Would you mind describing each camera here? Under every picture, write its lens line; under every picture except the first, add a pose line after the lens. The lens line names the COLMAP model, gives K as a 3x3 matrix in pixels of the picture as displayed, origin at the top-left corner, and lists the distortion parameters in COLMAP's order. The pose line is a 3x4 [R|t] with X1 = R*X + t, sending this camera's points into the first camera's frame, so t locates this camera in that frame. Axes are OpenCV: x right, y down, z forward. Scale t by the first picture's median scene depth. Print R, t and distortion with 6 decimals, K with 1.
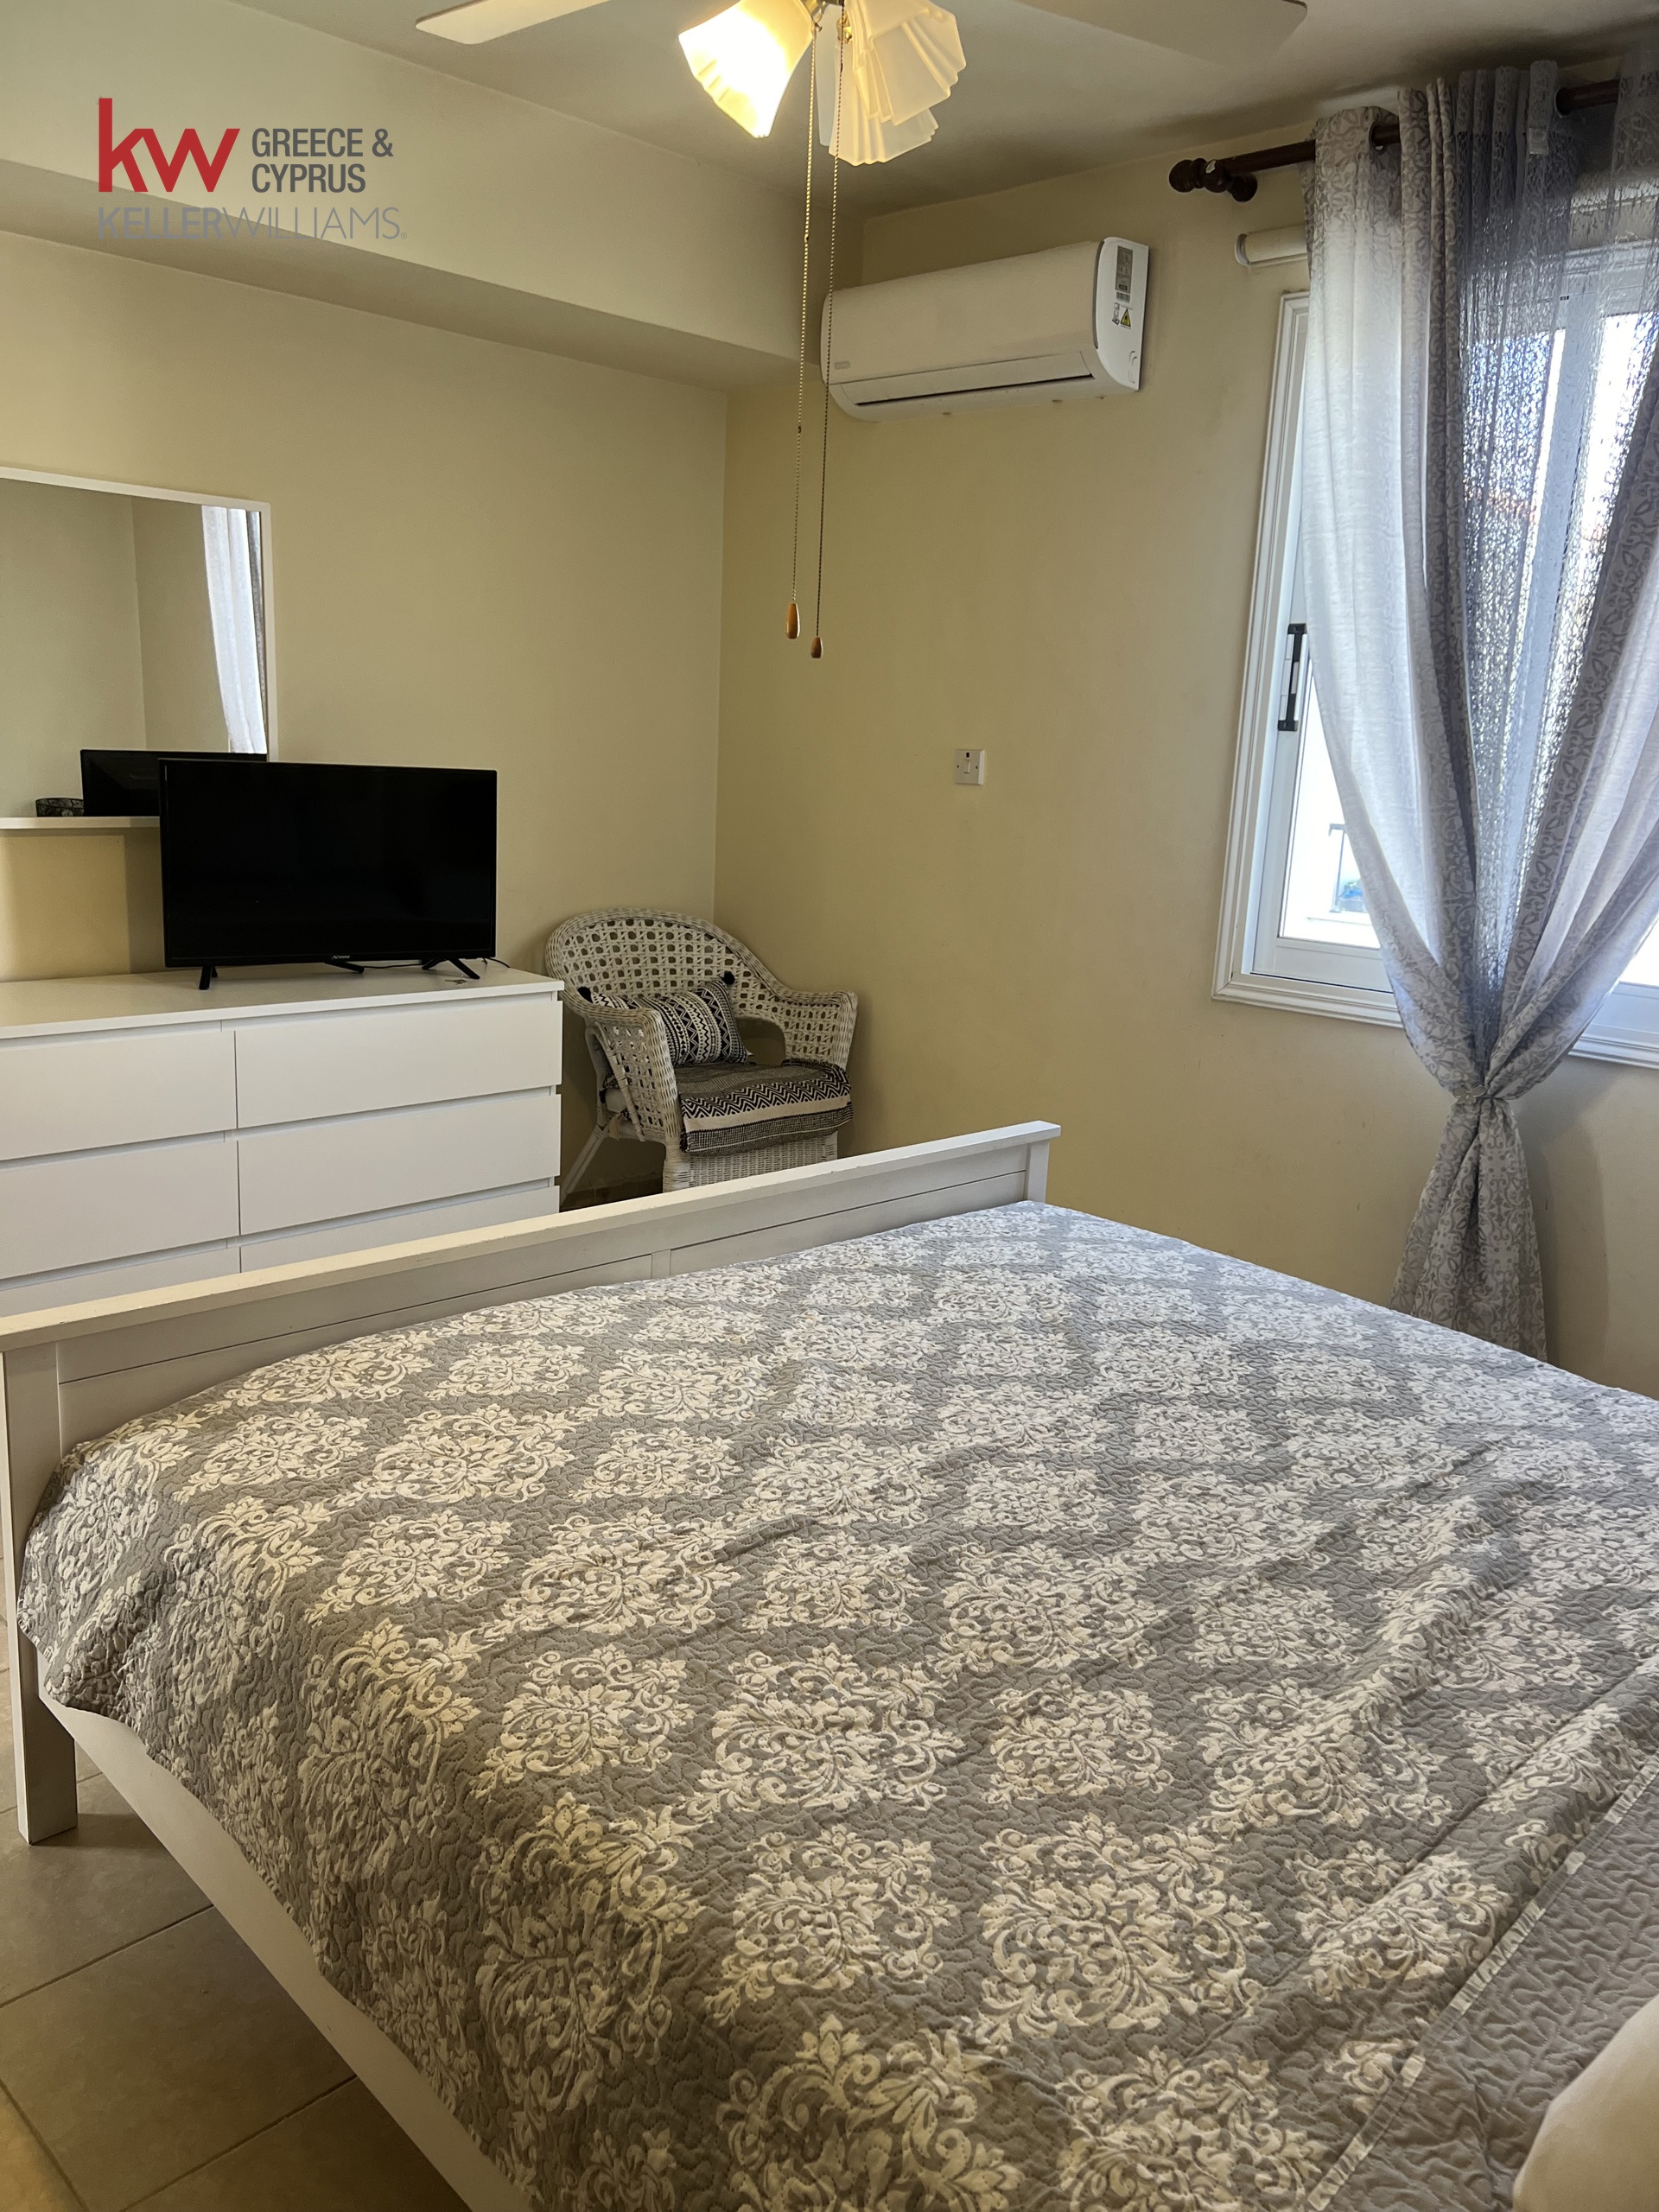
lens RADIAL K [[1652.9, 0, 817.6], [0, 1652.9, 1104.4], [0, 0, 1]] dist [0.052098, -0.064049]
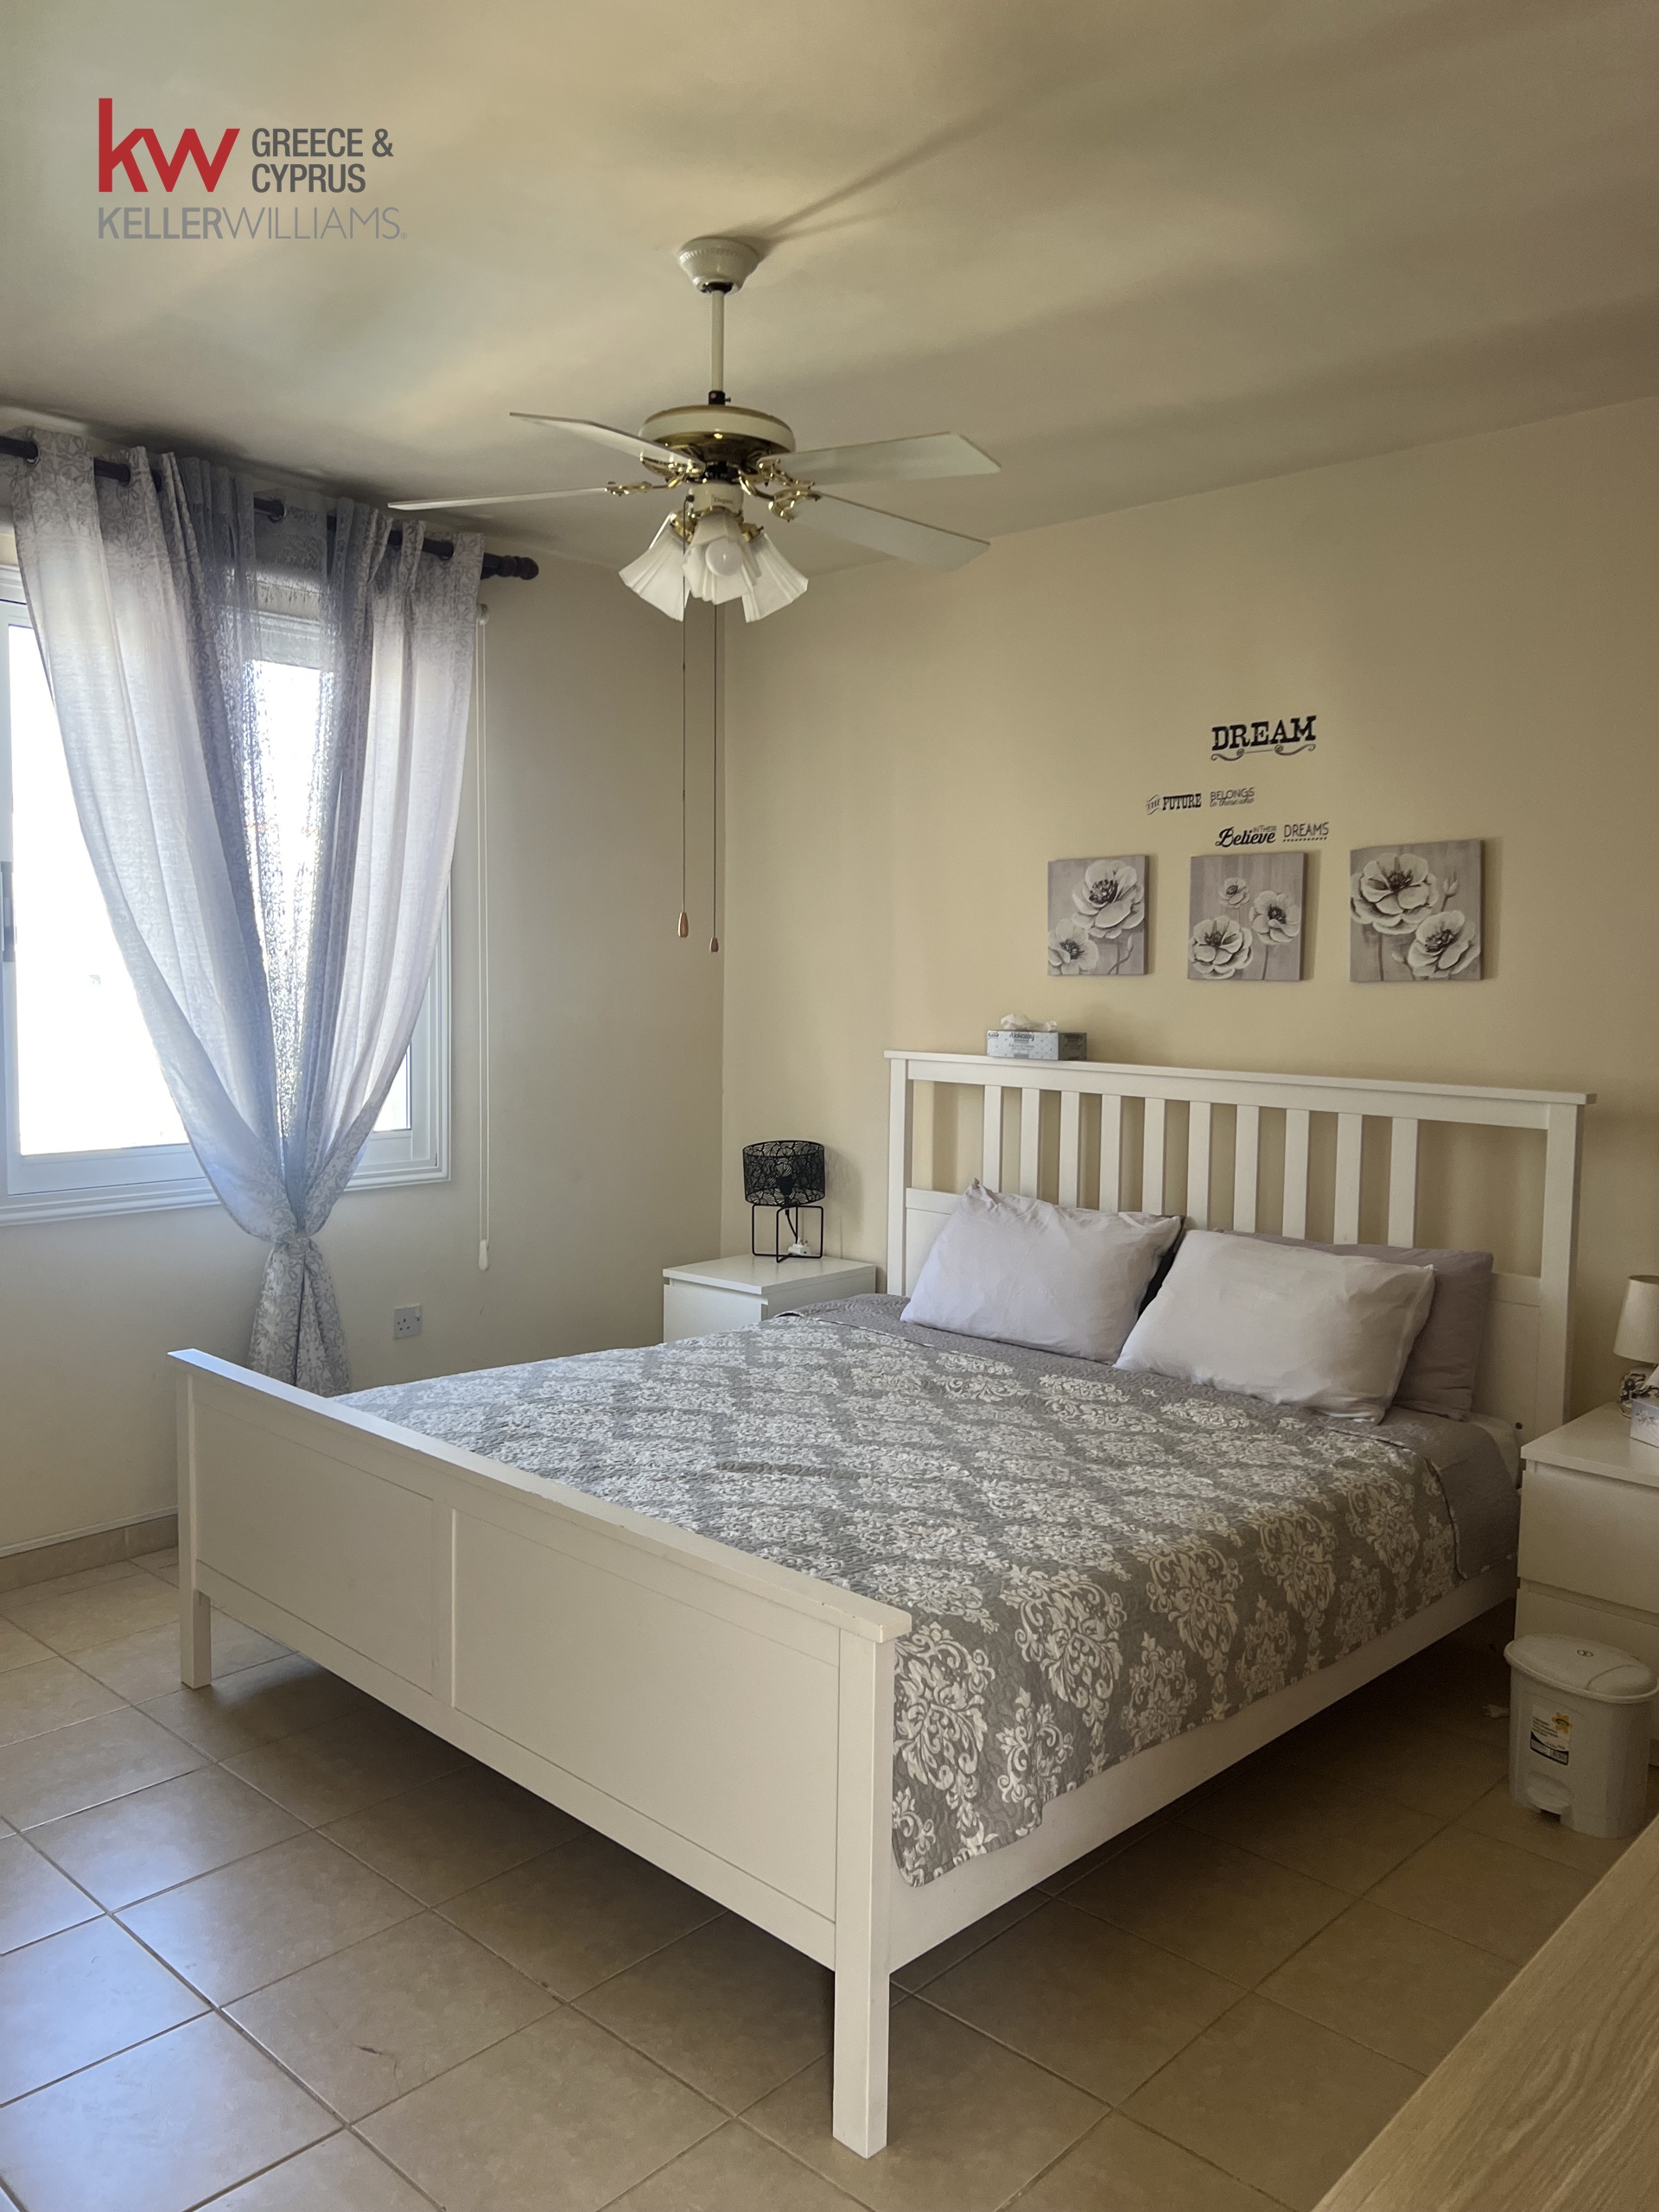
lens RADIAL K [[1652.9, 0, 818.1], [0, 1652.9, 1107.8], [0, 0, 1]] dist [0.052098, -0.064049]
pose [[0.003166, -0.139890, 0.990162, -1.656922], [0.214511, 0.967212, 0.135962, -0.367705], [-0.976717, 0.211970, 0.033070, 1.044152]]
